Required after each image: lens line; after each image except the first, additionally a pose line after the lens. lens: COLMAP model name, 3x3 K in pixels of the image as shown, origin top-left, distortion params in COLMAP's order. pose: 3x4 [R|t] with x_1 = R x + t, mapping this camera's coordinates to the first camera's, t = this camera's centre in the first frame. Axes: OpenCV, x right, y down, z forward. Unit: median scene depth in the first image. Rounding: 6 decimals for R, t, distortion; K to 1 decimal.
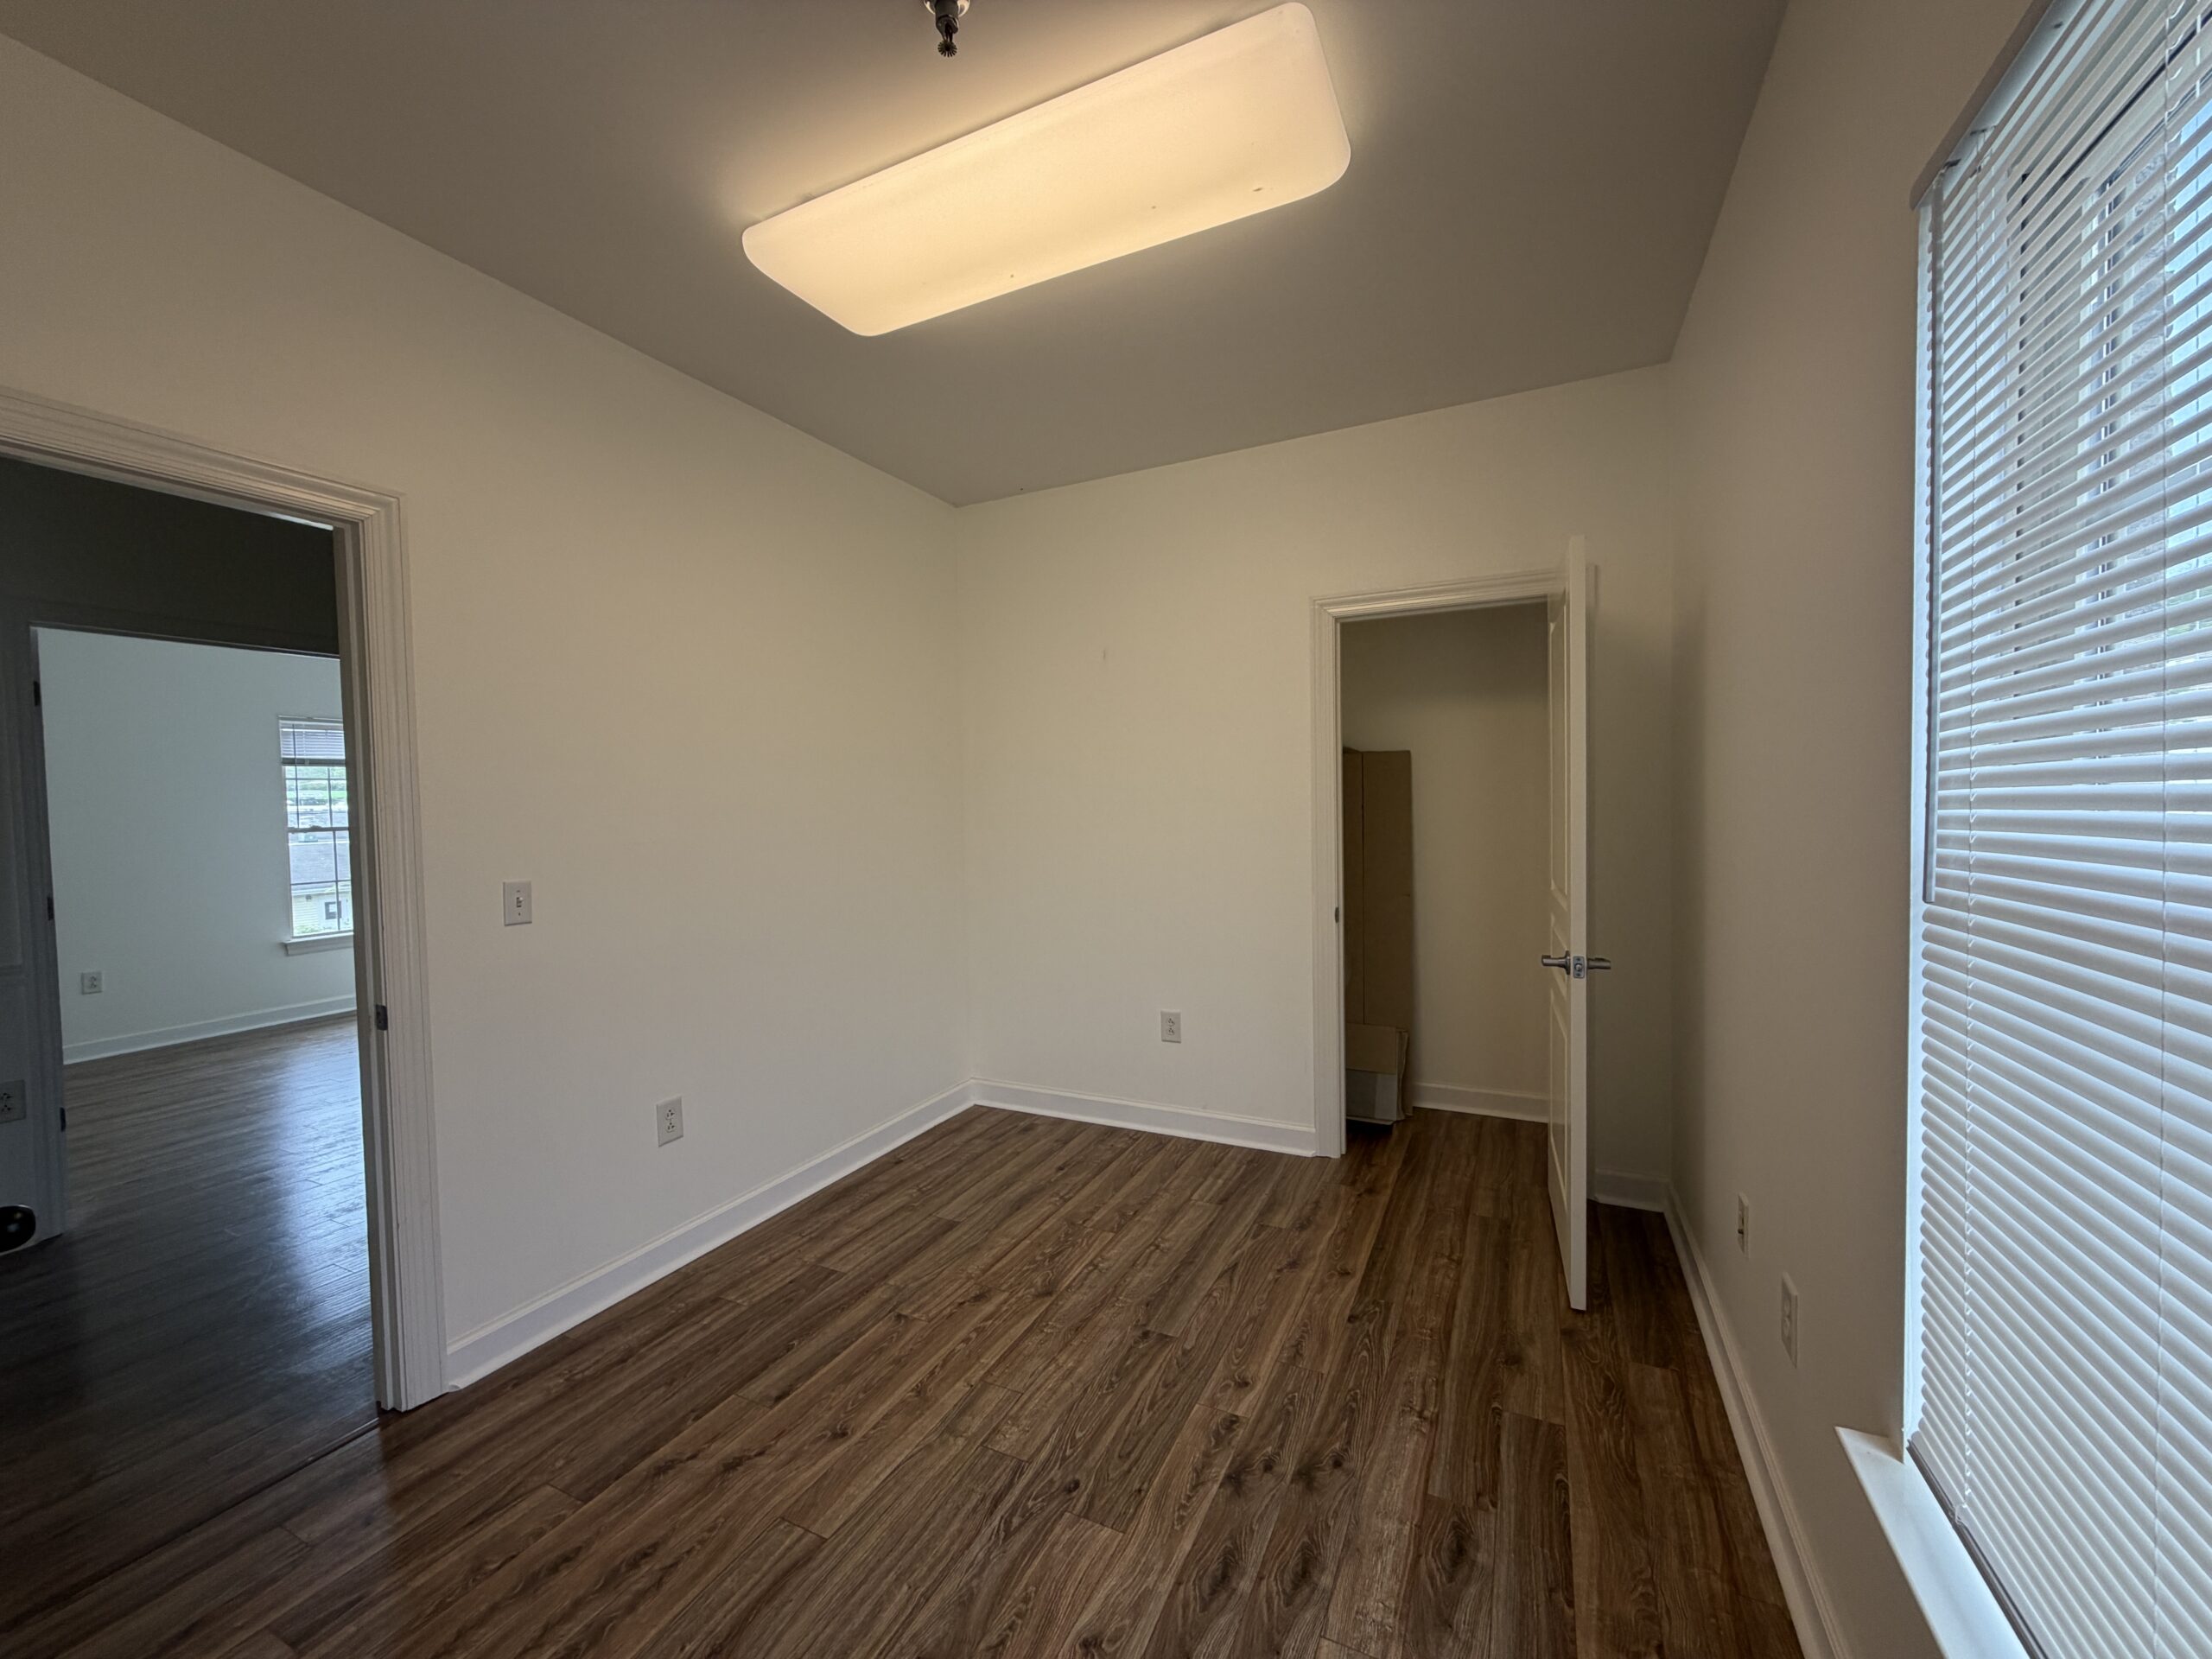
lens RADIAL K [[875.9, 0, 1101.9], [0, 875.9, 826.0], [0, 0, 1]] dist [0.001204, 0.000369]
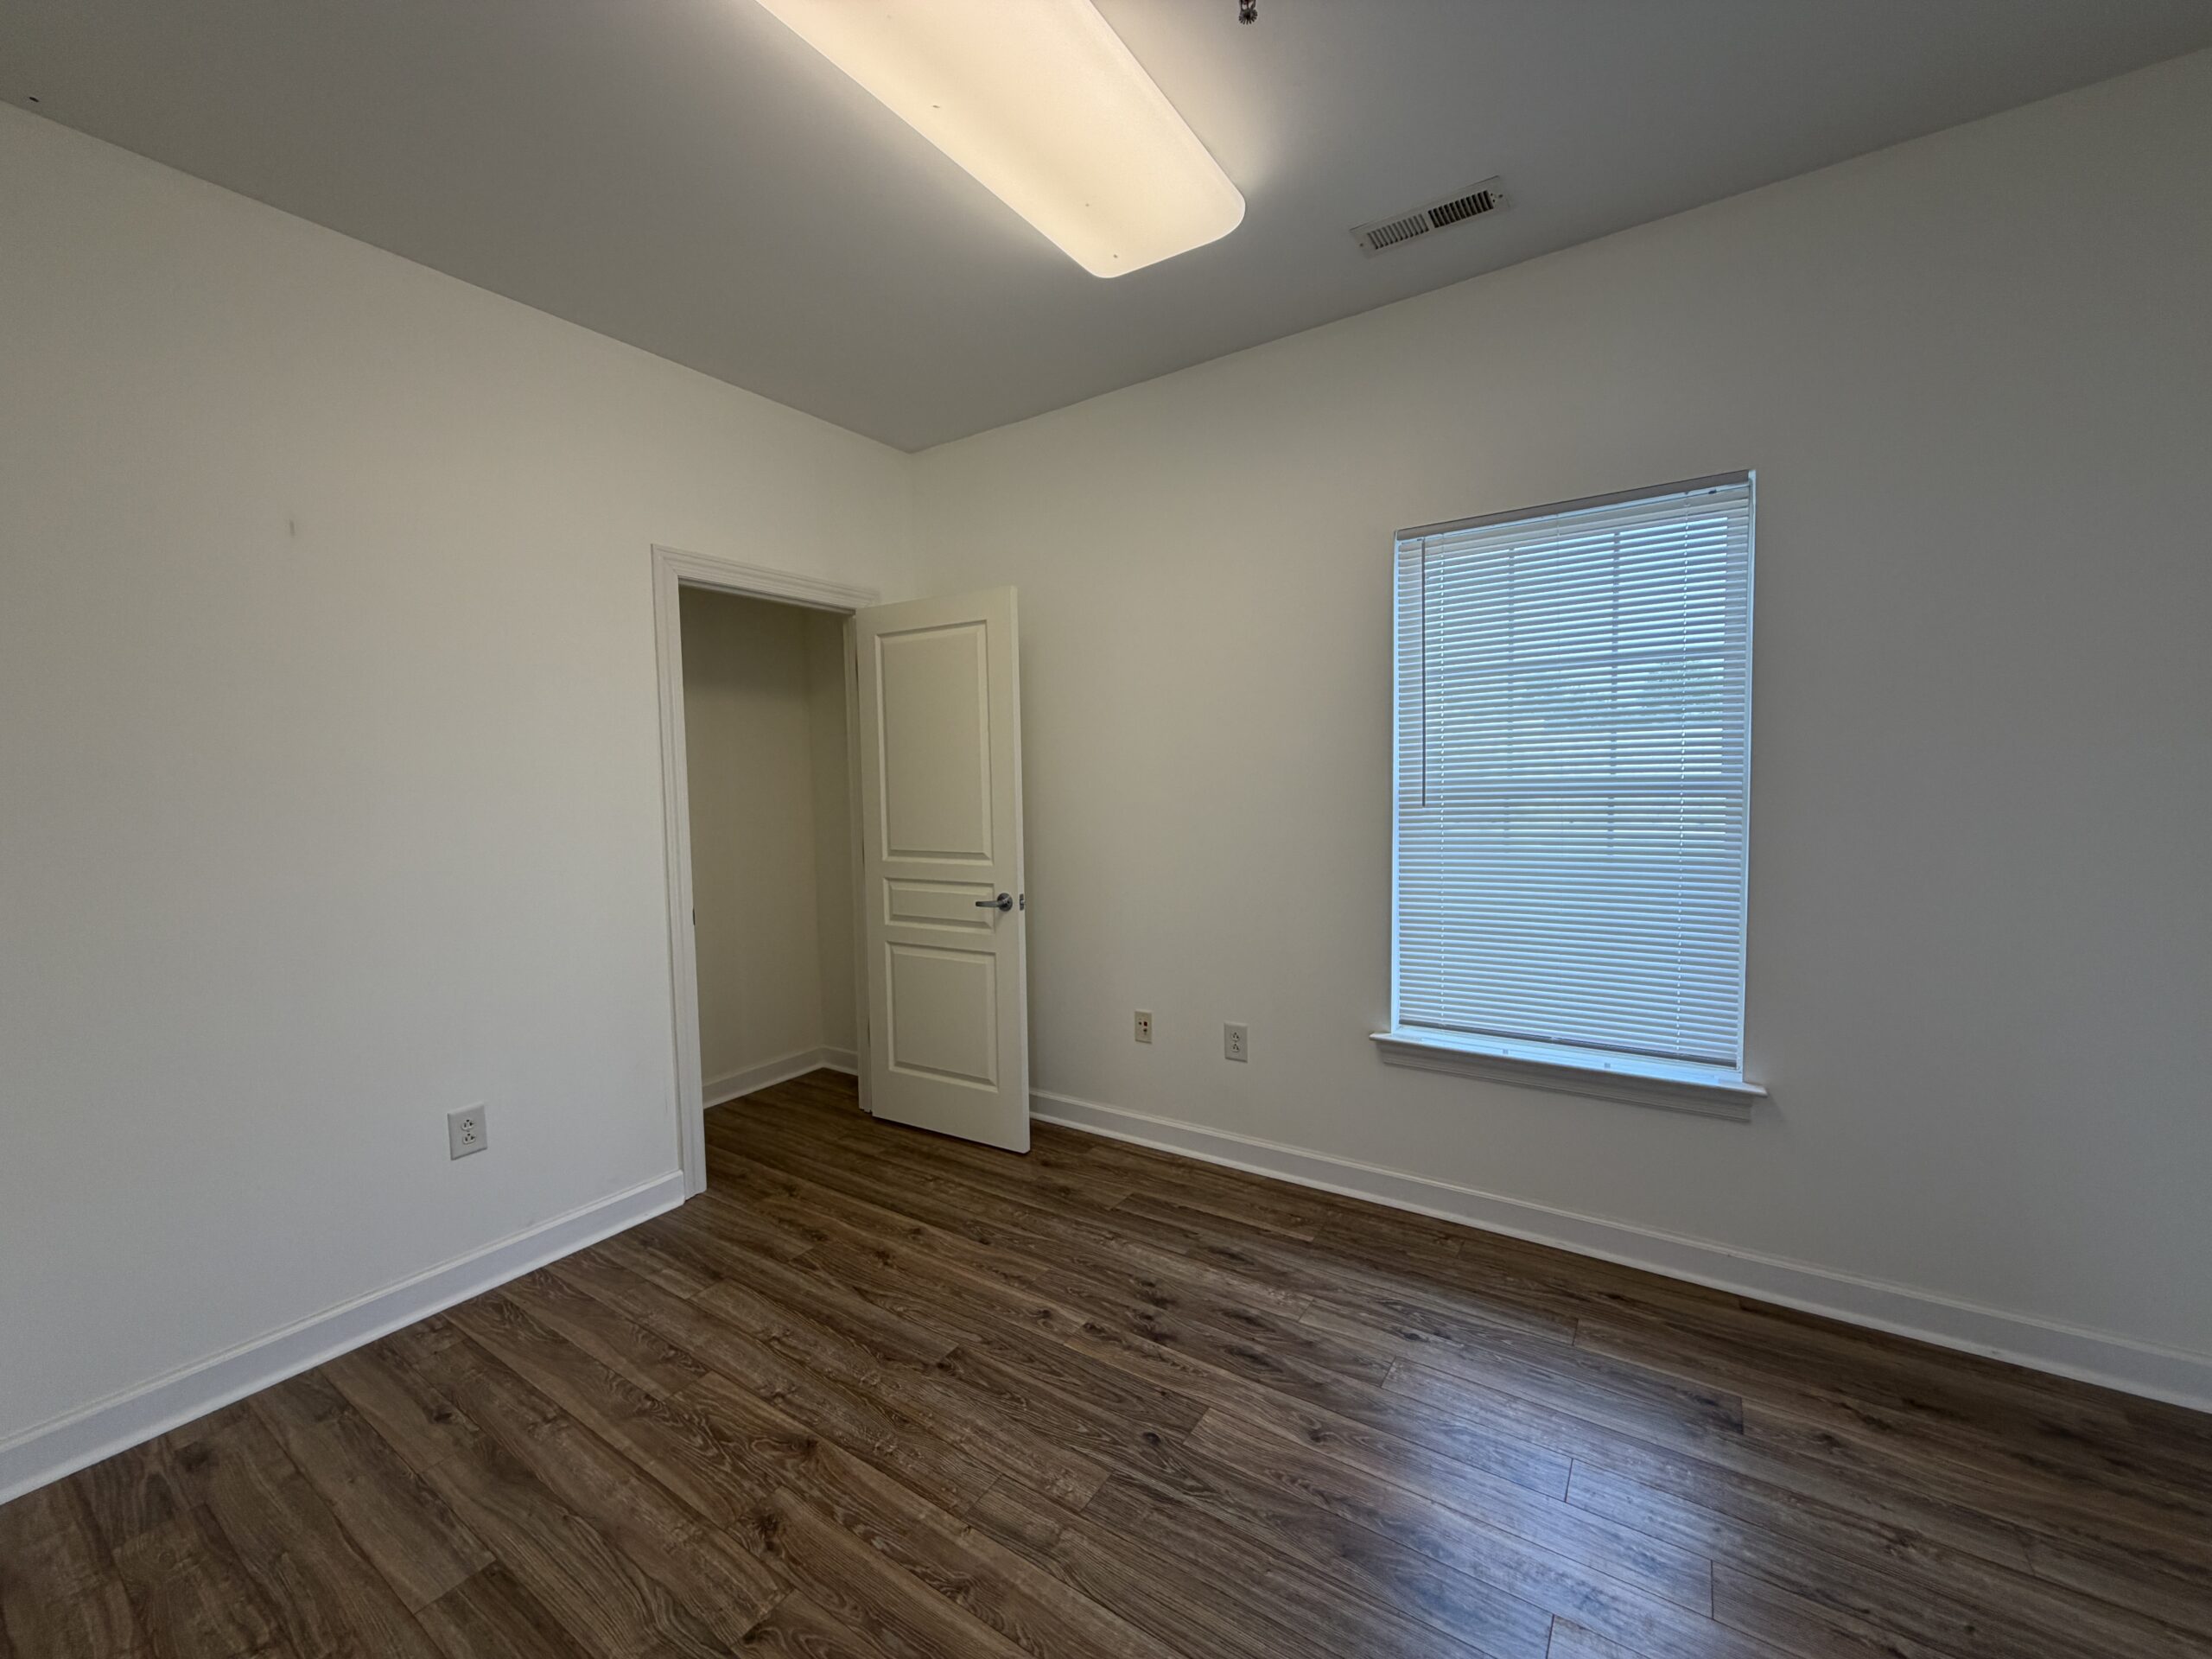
lens RADIAL K [[875.9, 0, 1101.3], [0, 875.9, 828.4], [0, 0, 1]] dist [0.001204, 0.000369]
pose [[0.141905, -0.041118, 0.989026, -0.884093], [0.049646, 0.998175, 0.034375, 0.005418], [-0.988635, 0.044223, 0.143687, 0.761035]]
